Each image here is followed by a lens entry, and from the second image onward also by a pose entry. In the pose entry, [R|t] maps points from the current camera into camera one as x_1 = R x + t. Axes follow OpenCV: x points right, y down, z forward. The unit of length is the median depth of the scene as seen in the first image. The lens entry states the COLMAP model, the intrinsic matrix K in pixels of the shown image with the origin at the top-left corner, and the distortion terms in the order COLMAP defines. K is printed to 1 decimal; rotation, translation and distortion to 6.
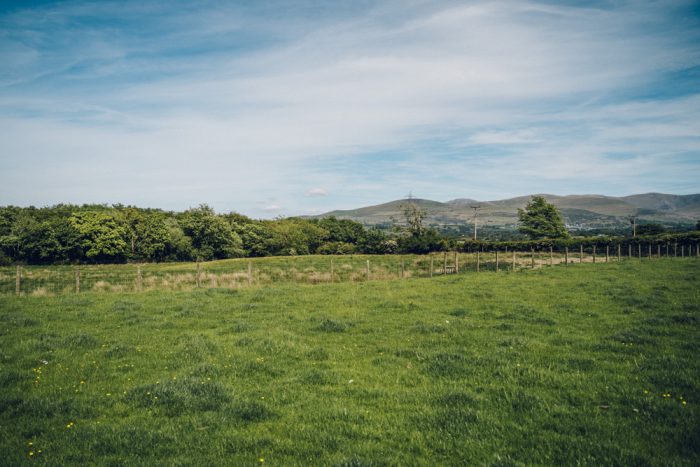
lens RADIAL K [[599.8, 0, 343.8], [0, 599.8, 268.3], [0, 0, 1]] dist [-0.020510, 0.013490]
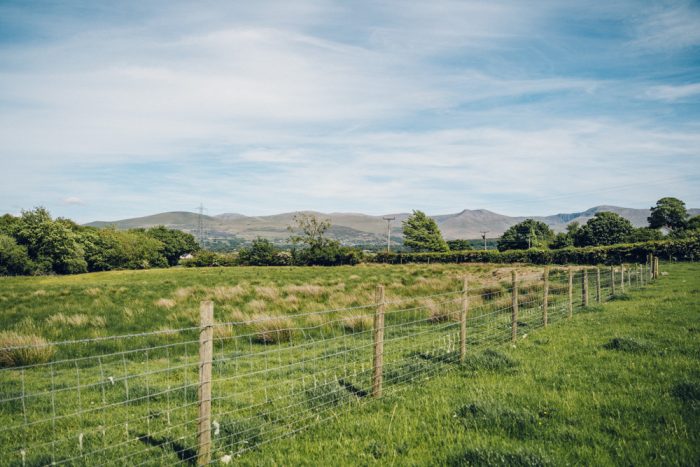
lens RADIAL K [[599.8, 0, 337.3], [0, 599.8, 224.7], [0, 0, 1]] dist [-0.020510, 0.013490]
pose [[0.931680, 0.024509, 0.362453, -0.147572], [0.010472, 0.995495, -0.094234, 0.001435], [-0.363130, 0.091591, 0.927226, 0.058371]]
